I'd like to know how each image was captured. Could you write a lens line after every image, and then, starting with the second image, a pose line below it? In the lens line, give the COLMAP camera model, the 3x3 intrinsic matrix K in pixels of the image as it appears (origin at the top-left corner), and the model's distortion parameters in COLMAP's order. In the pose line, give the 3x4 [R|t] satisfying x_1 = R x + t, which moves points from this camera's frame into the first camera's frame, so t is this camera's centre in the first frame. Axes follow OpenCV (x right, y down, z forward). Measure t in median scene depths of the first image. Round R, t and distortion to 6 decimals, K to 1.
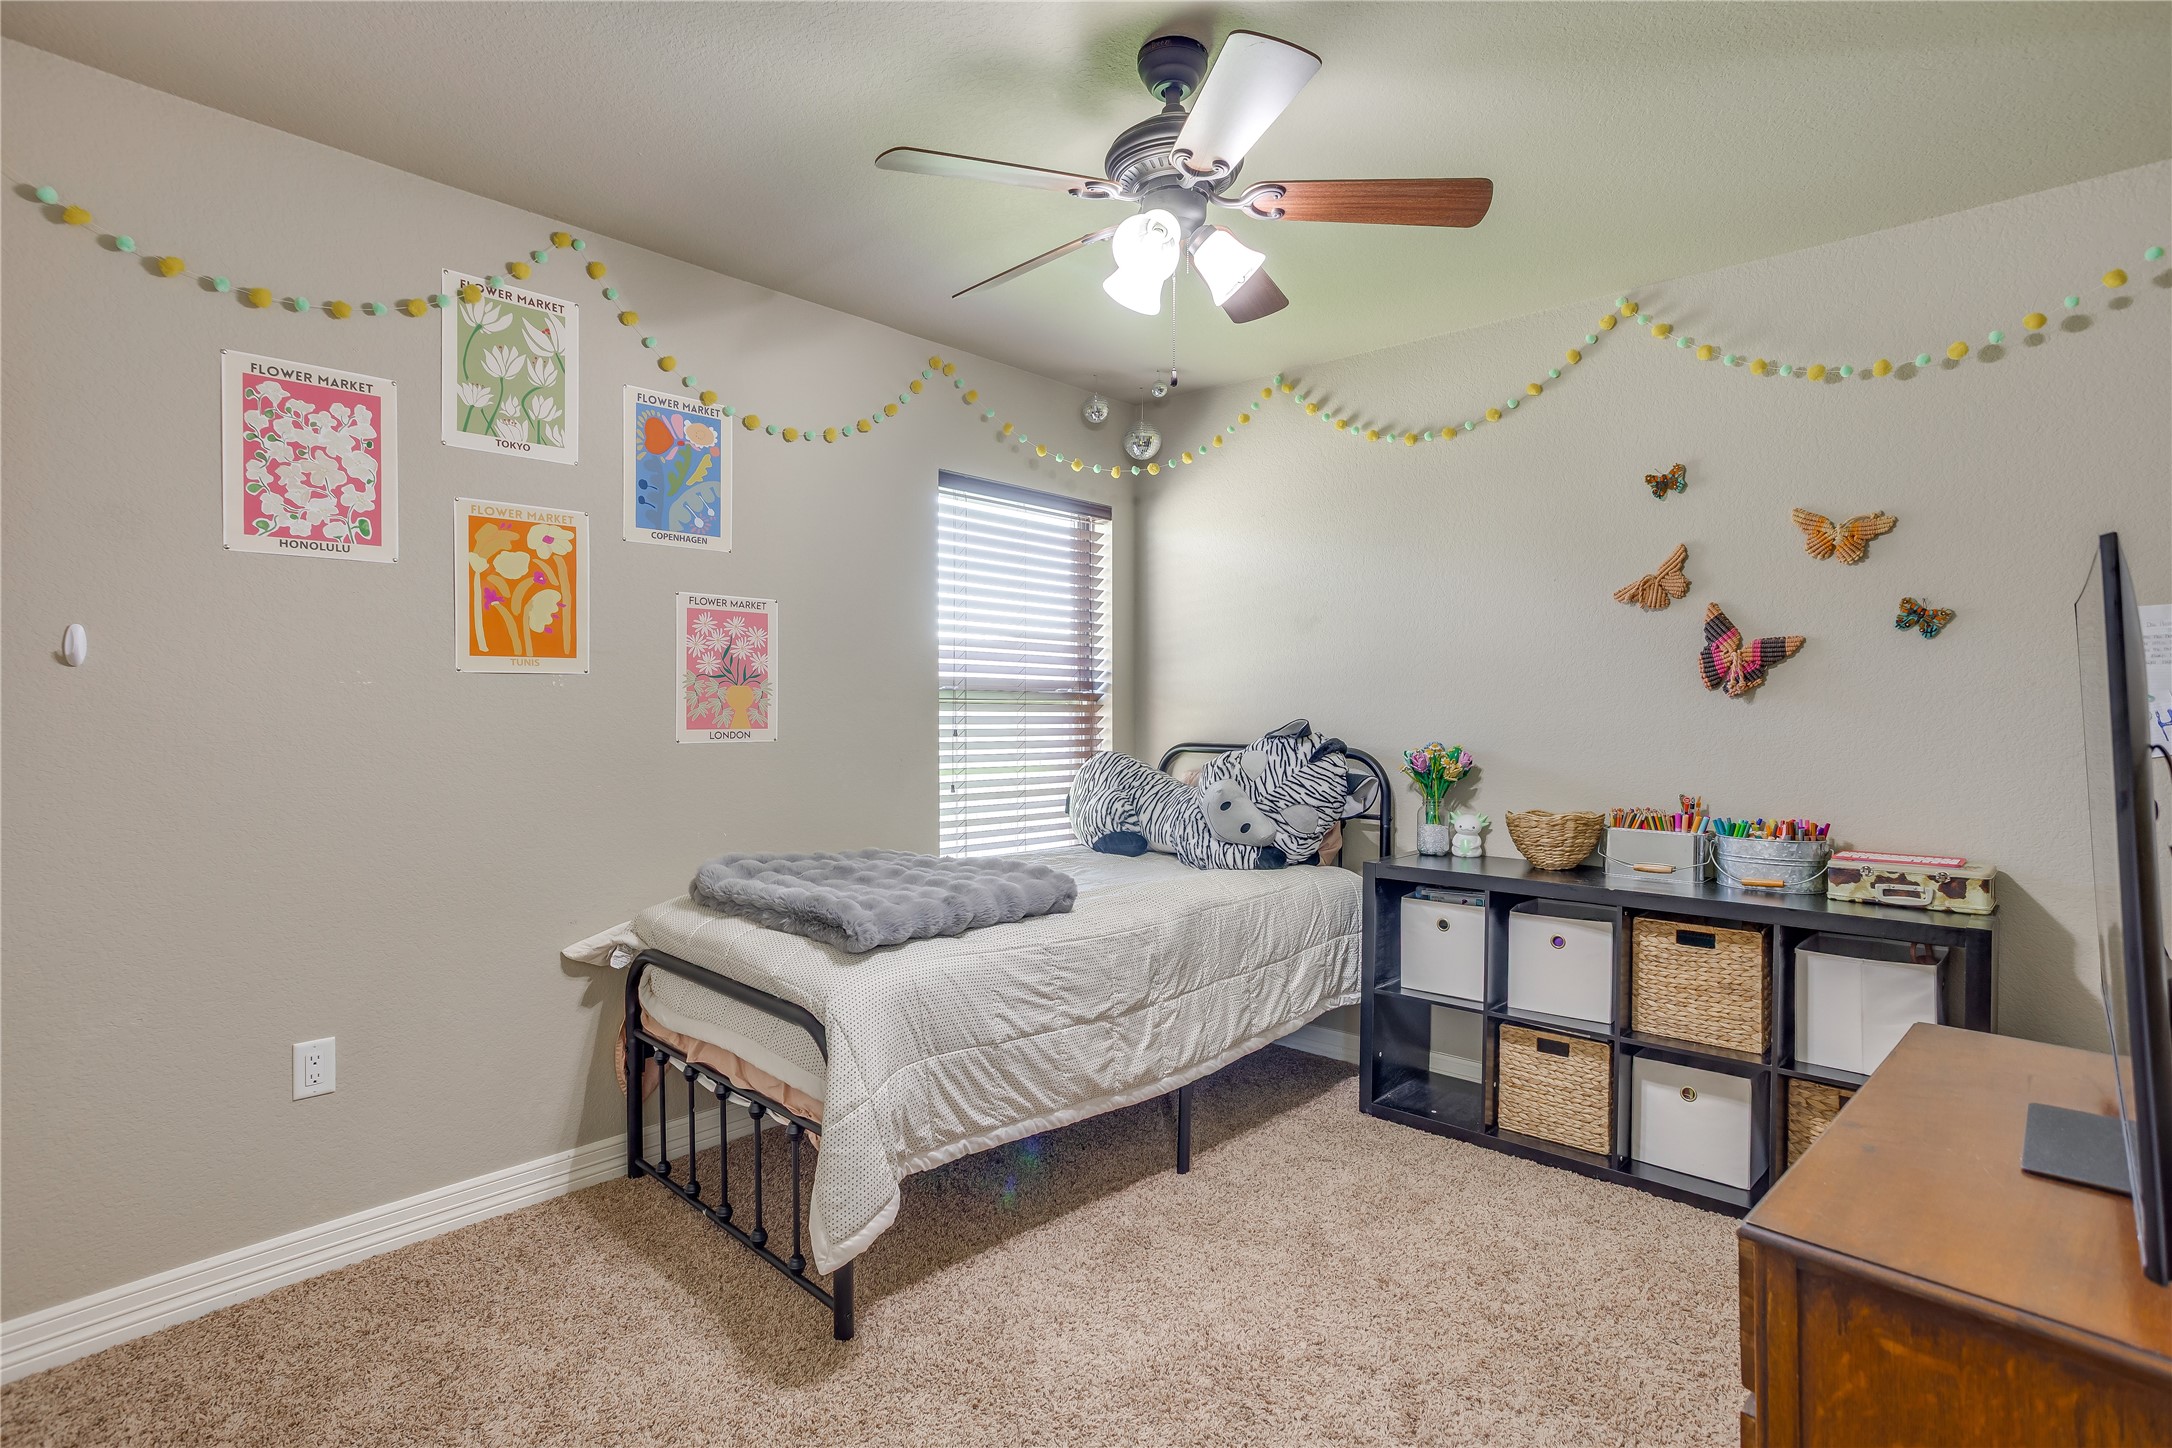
lens RADIAL K [[1057.5, 0, 1085.9], [0, 1057.5, 721.5], [0, 0, 1]] dist [-0.041225, 0.024717]
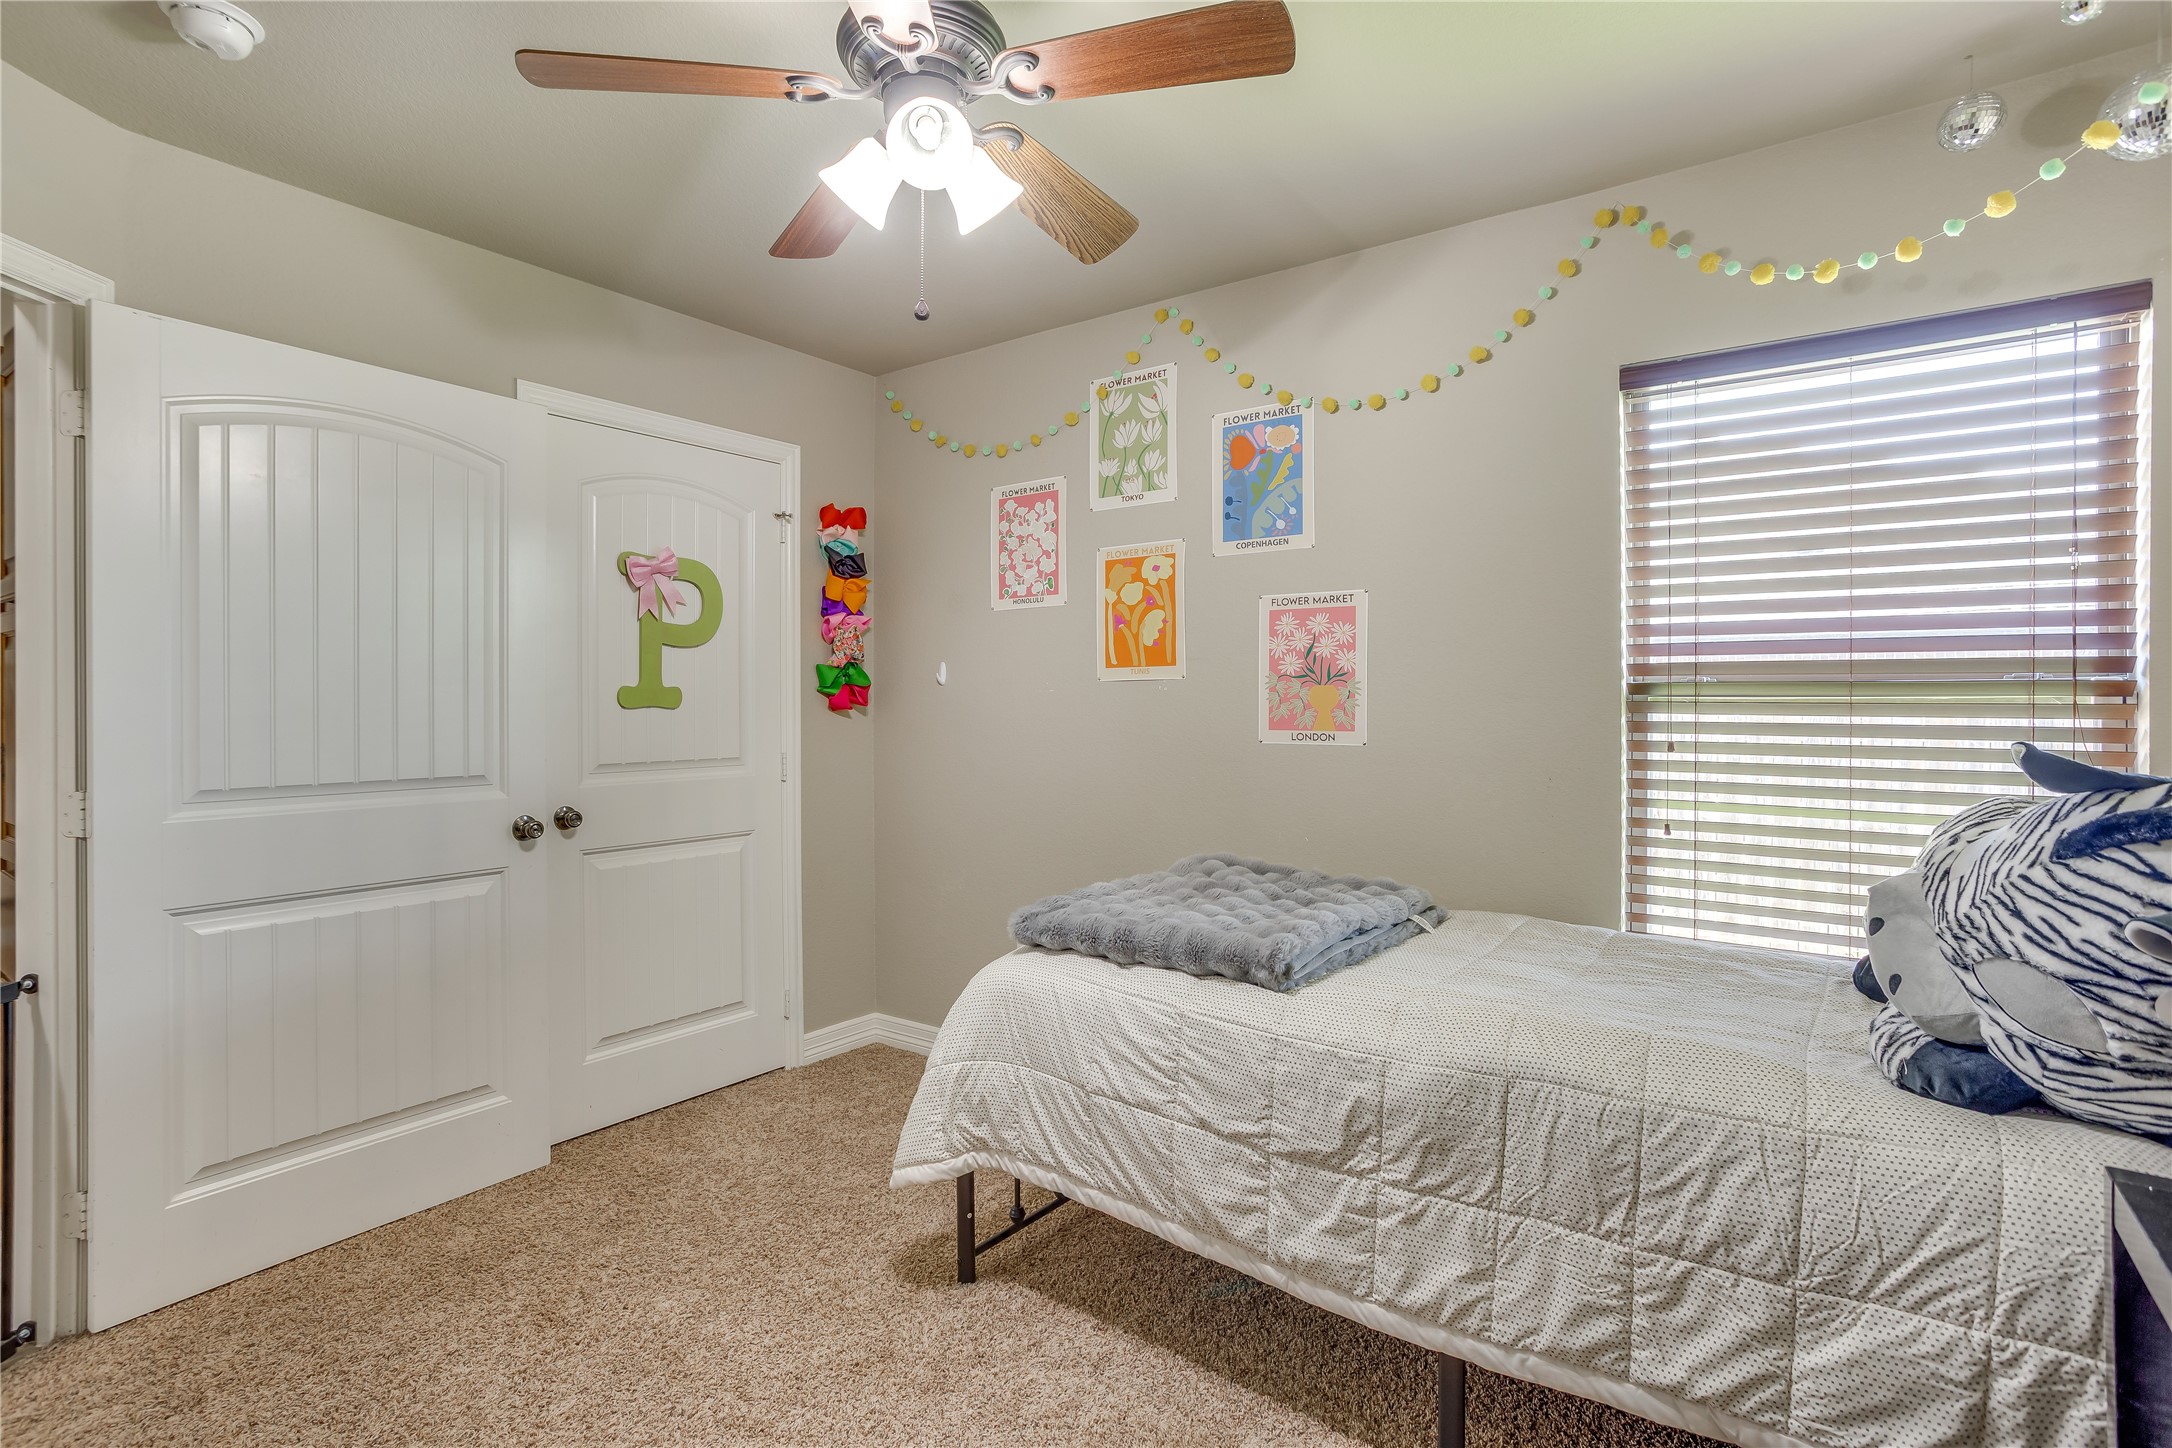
lens RADIAL K [[1057.5, 0, 1079.0], [0, 1057.5, 717.8], [0, 0, 1]] dist [-0.041225, 0.024717]
pose [[0.121518, 0.012172, -0.992515, 0.669036], [-0.012673, 0.999862, 0.010710, -0.013575], [0.992508, 0.011276, 0.121655, 0.751164]]
